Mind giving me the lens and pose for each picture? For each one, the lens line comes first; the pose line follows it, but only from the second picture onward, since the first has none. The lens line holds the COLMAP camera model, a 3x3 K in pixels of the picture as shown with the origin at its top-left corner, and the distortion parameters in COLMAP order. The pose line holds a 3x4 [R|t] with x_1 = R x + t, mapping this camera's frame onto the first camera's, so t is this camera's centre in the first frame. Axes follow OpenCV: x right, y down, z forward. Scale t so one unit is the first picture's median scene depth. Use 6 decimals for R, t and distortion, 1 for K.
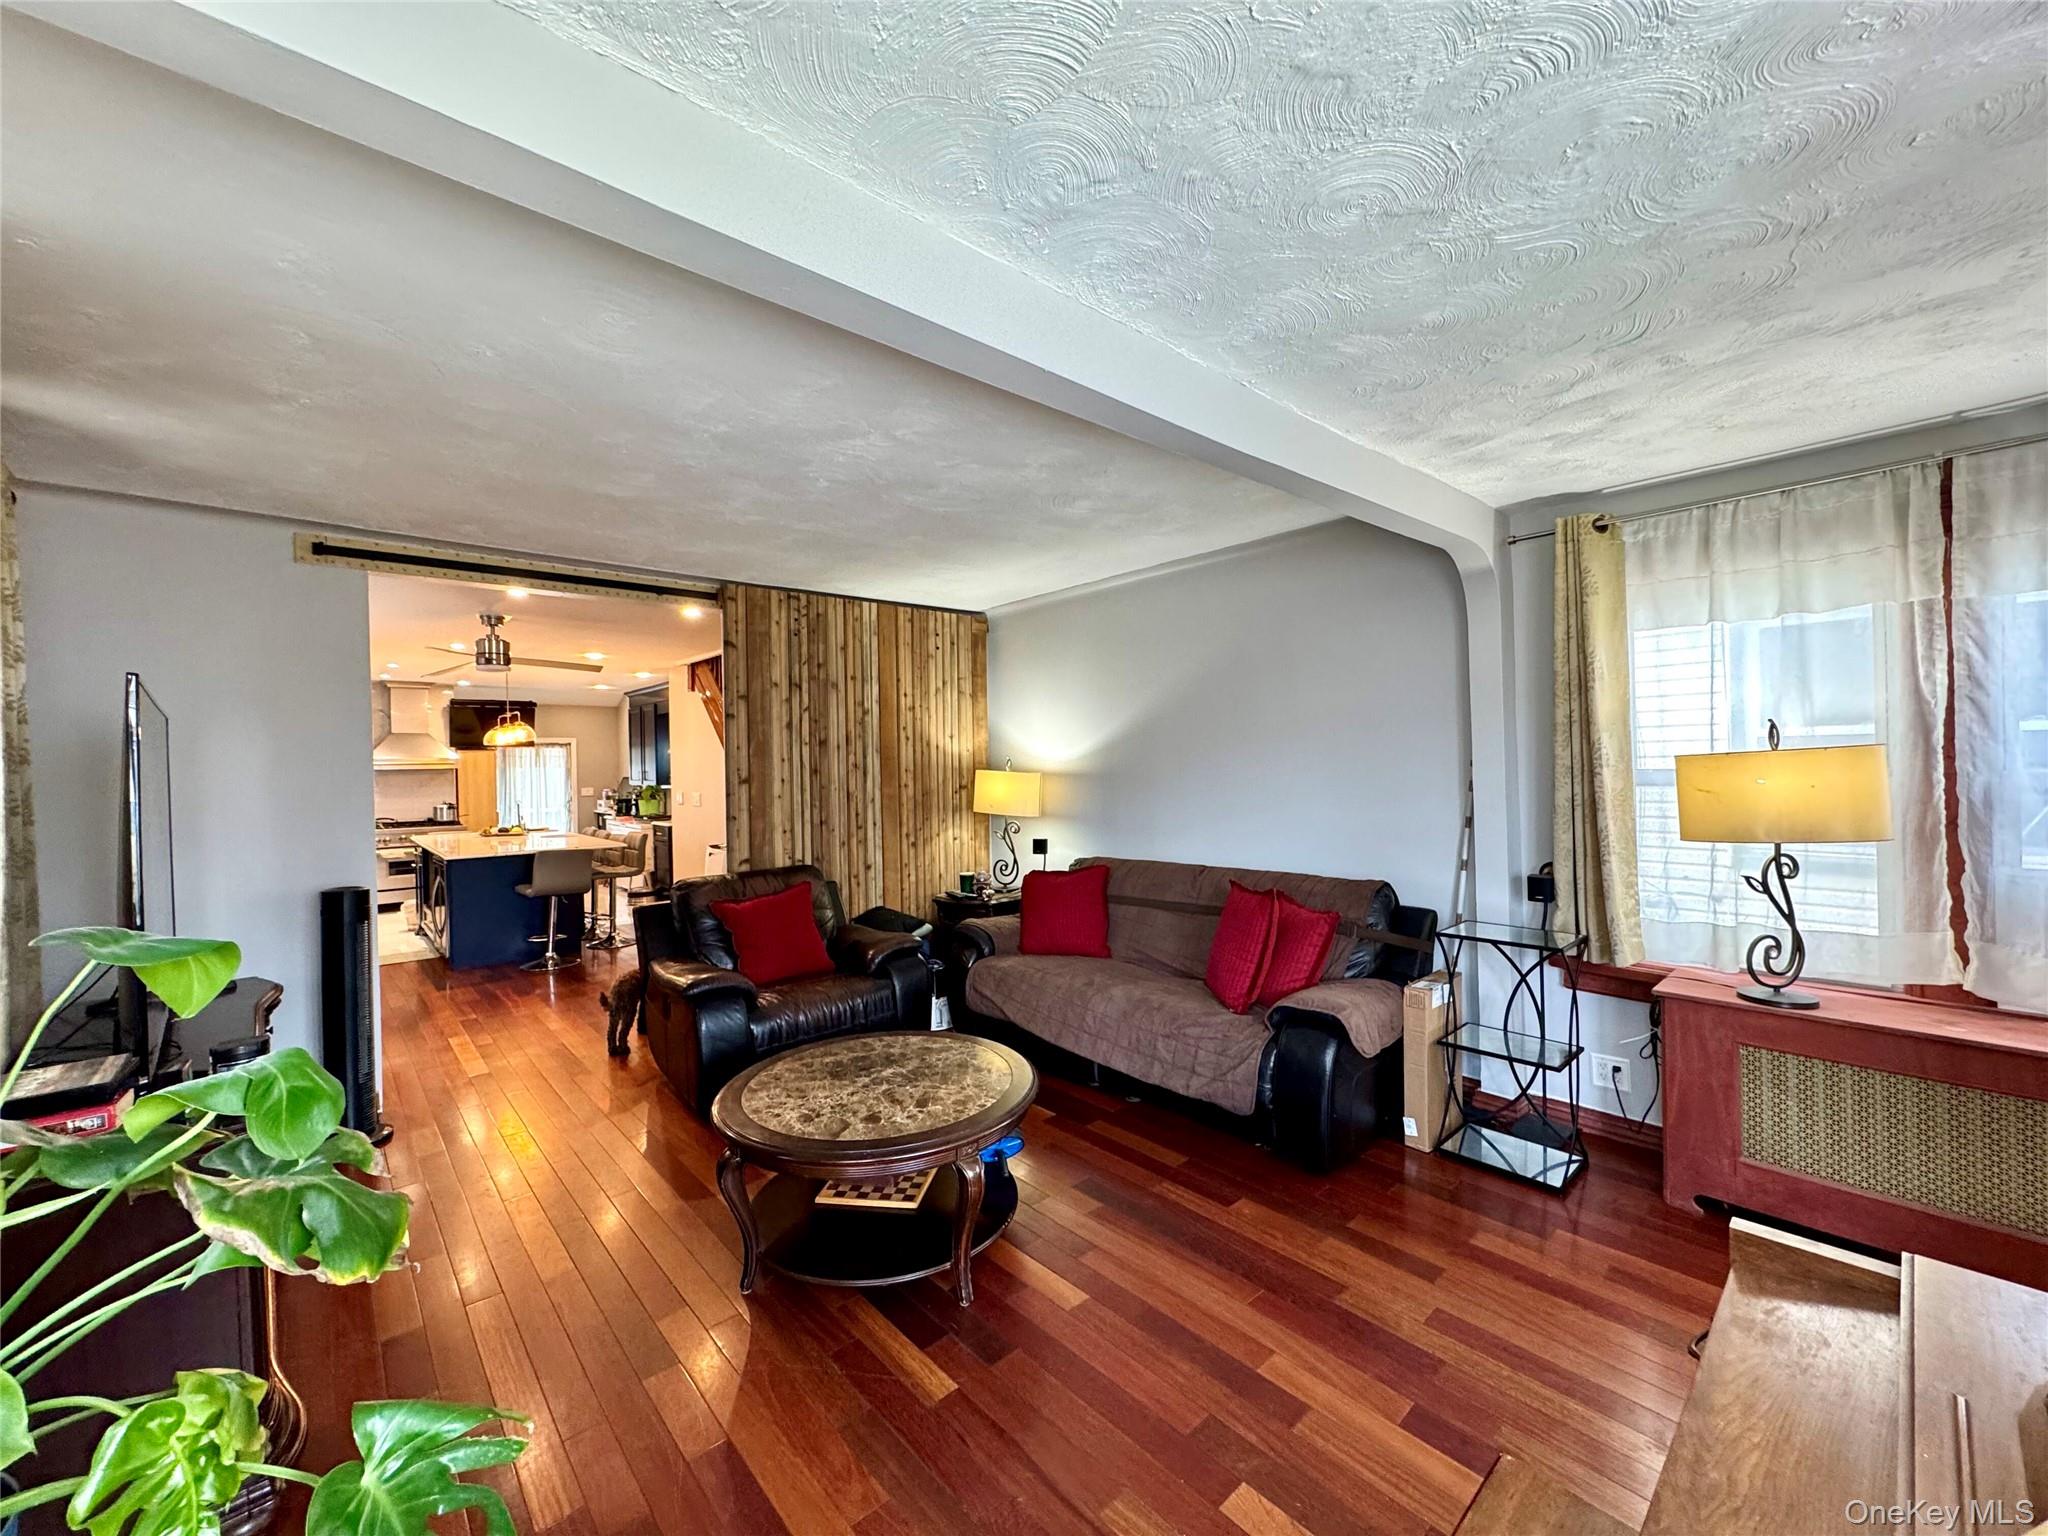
lens RADIAL K [[816.3, 0, 1031.8], [0, 816.3, 770.2], [0, 0, 1]] dist [-0.001211, -0.000104]
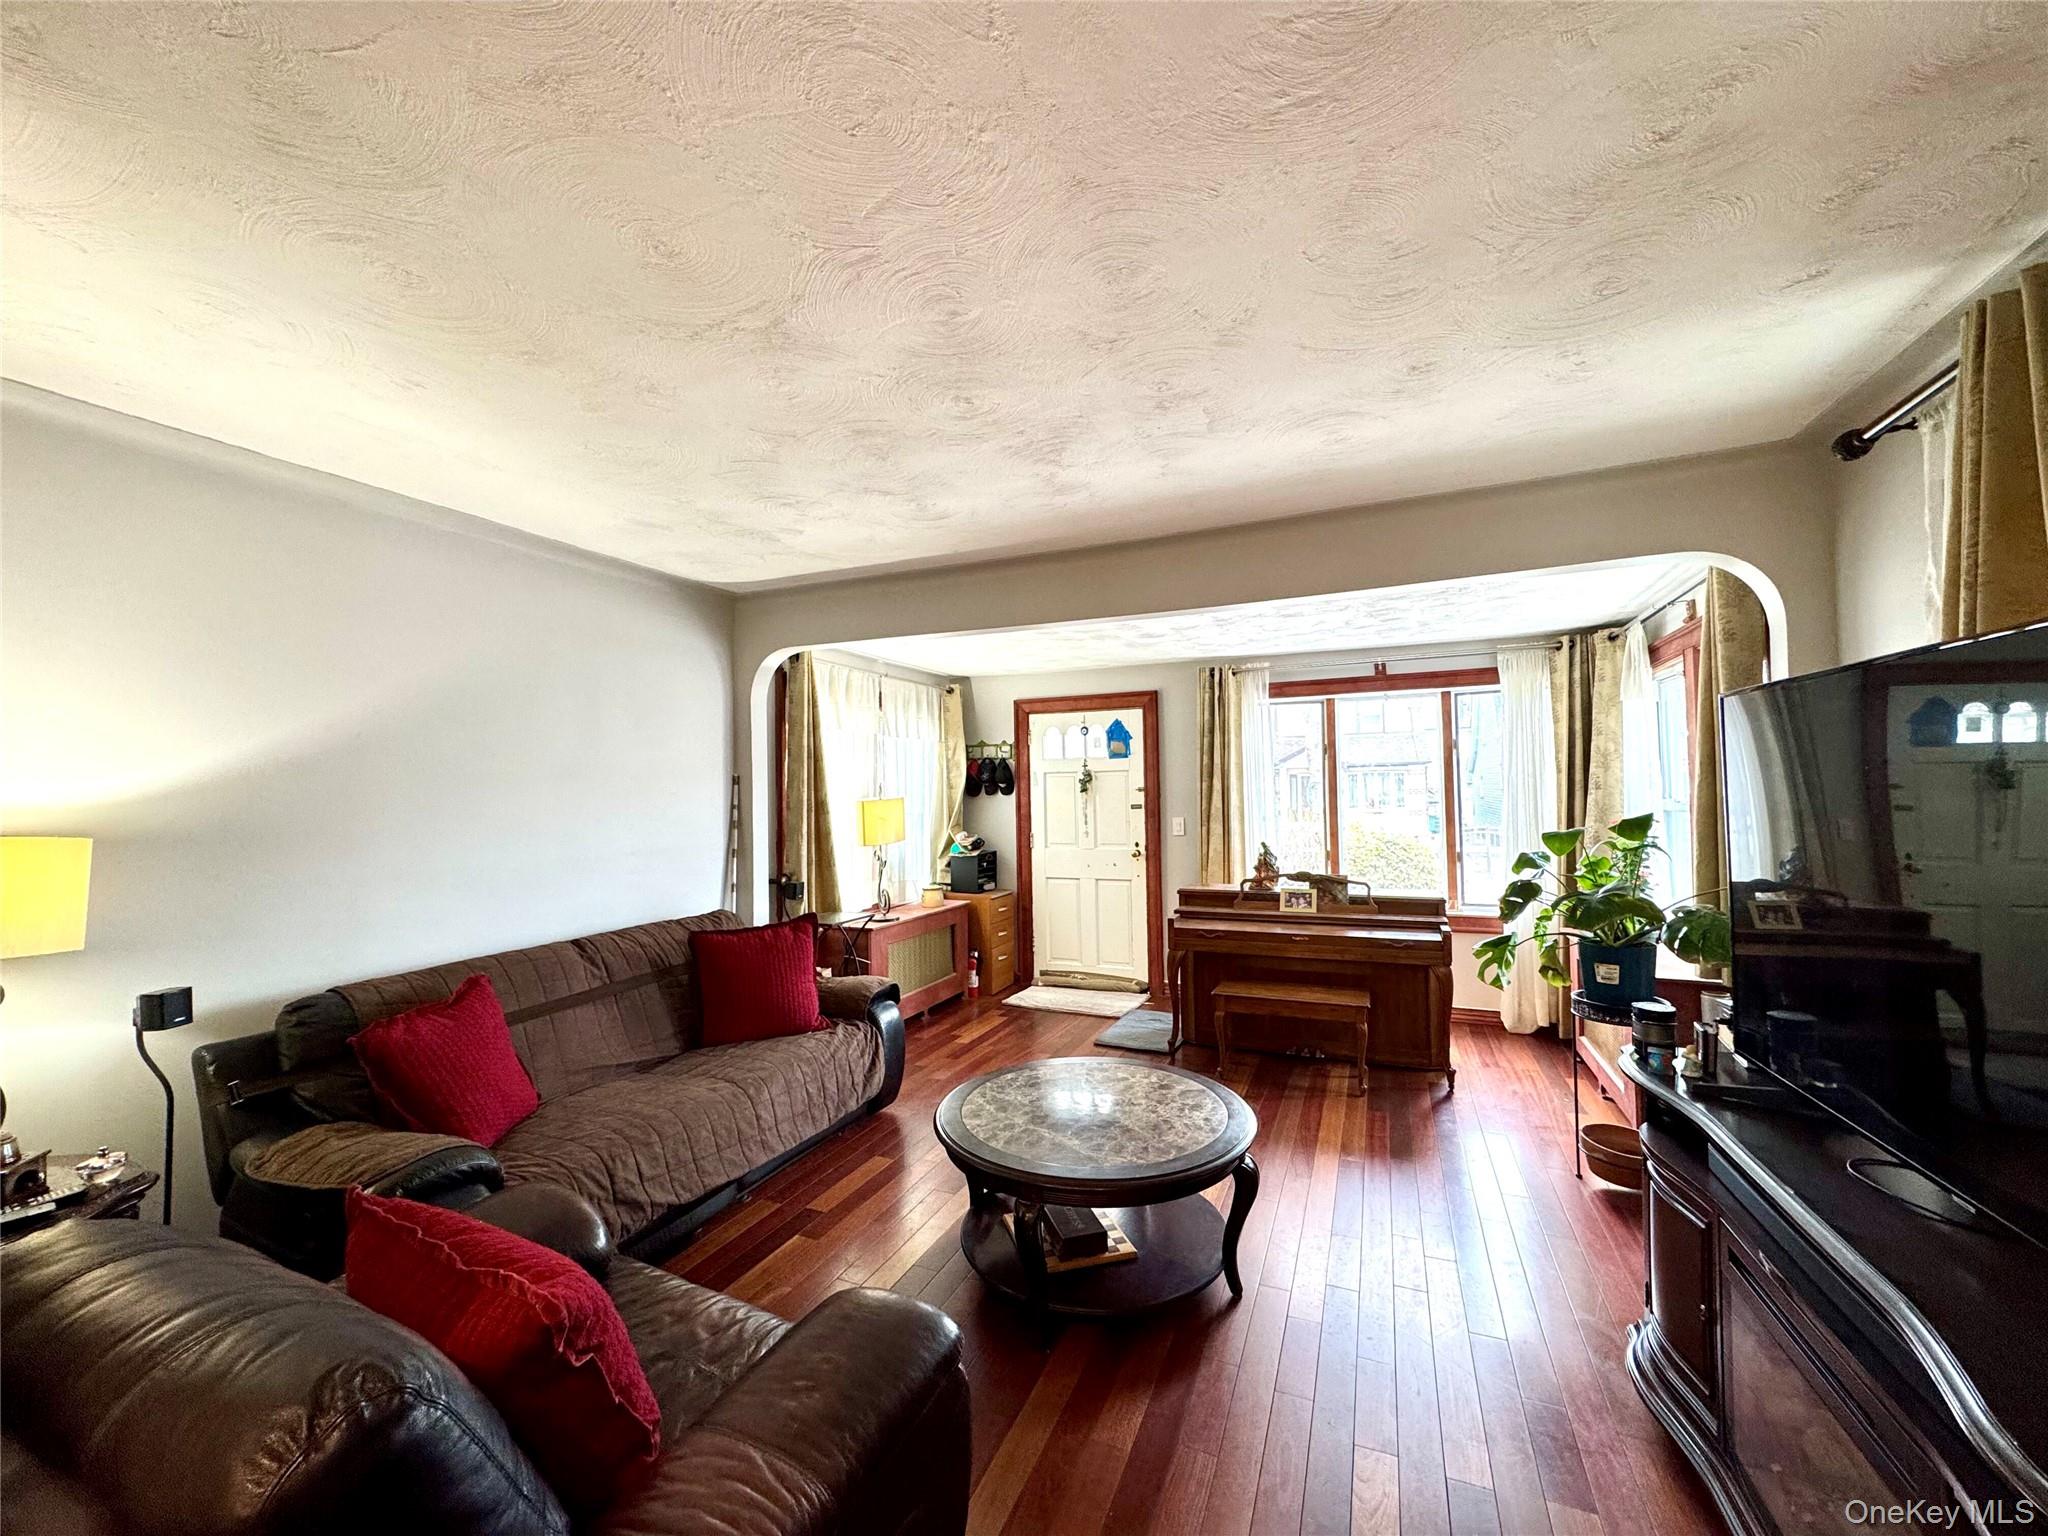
lens RADIAL K [[816.3, 0, 1031.8], [0, 816.3, 770.2], [0, 0, 1]] dist [-0.001211, -0.000104]
pose [[-0.424708, 0.046912, 0.904114, -0.890530], [0.032655, 0.998801, -0.036486, 0.003899], [-0.904741, 0.014028, -0.425731, 1.234122]]
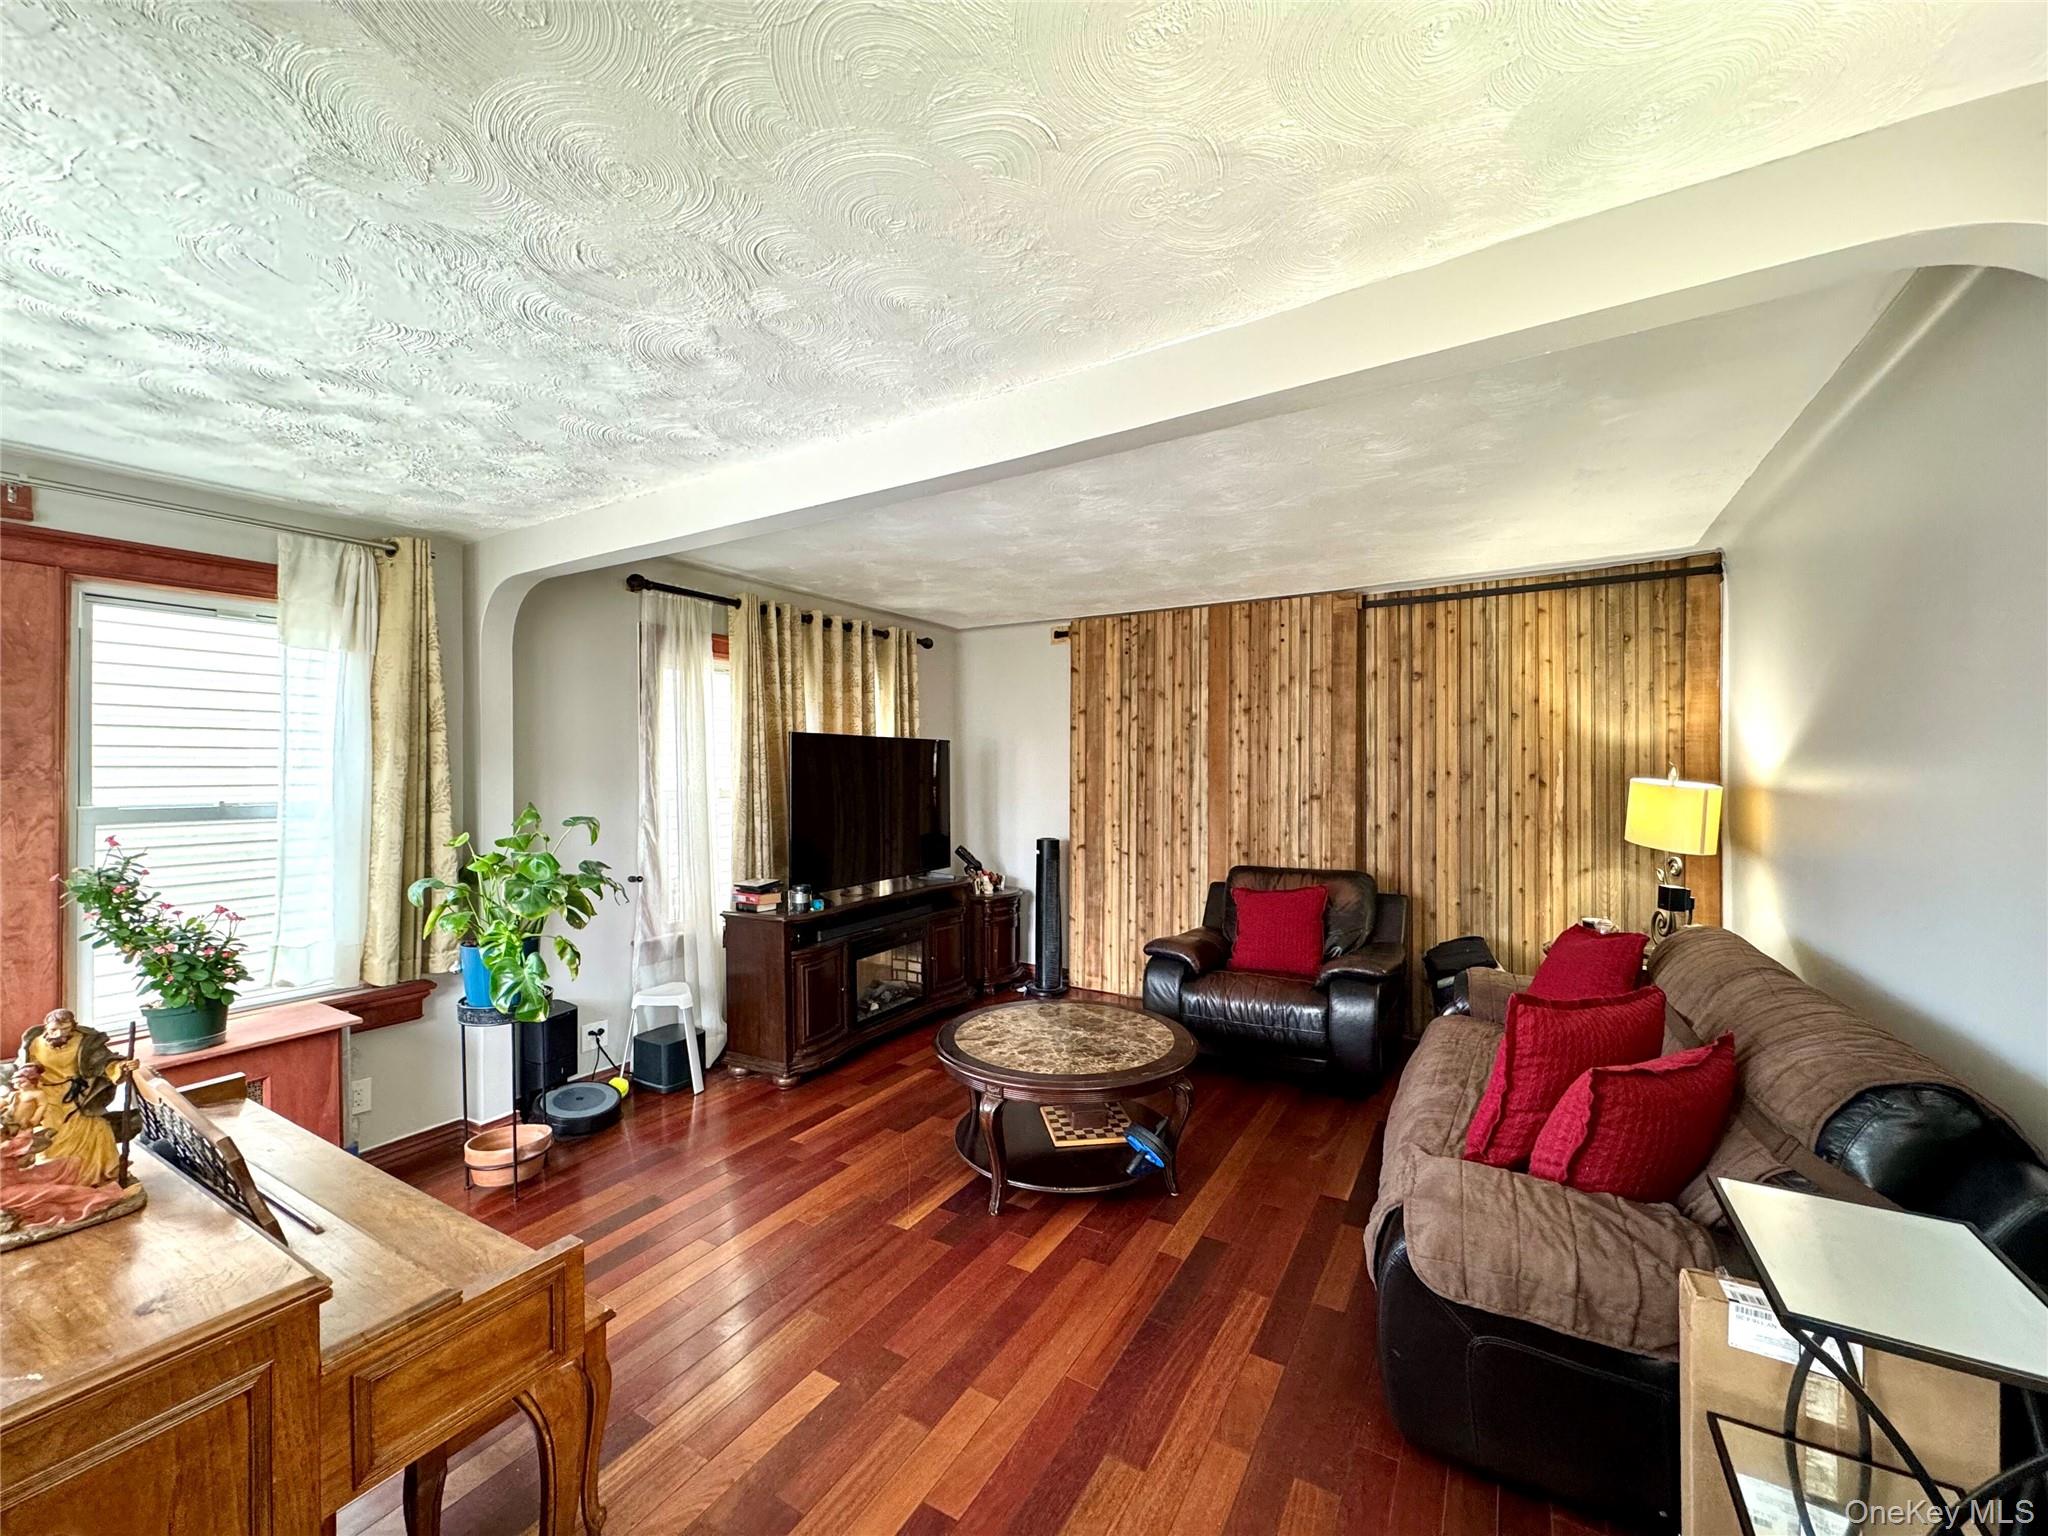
lens RADIAL K [[816.3, 0, 1031.8], [0, 816.3, 770.2], [0, 0, 1]] dist [-0.001211, -0.000104]
pose [[0.303825, 0.020053, -0.952517, 0.721965], [-0.013645, 0.999768, 0.016696, -0.020184], [0.952630, 0.007924, 0.304028, 0.512354]]
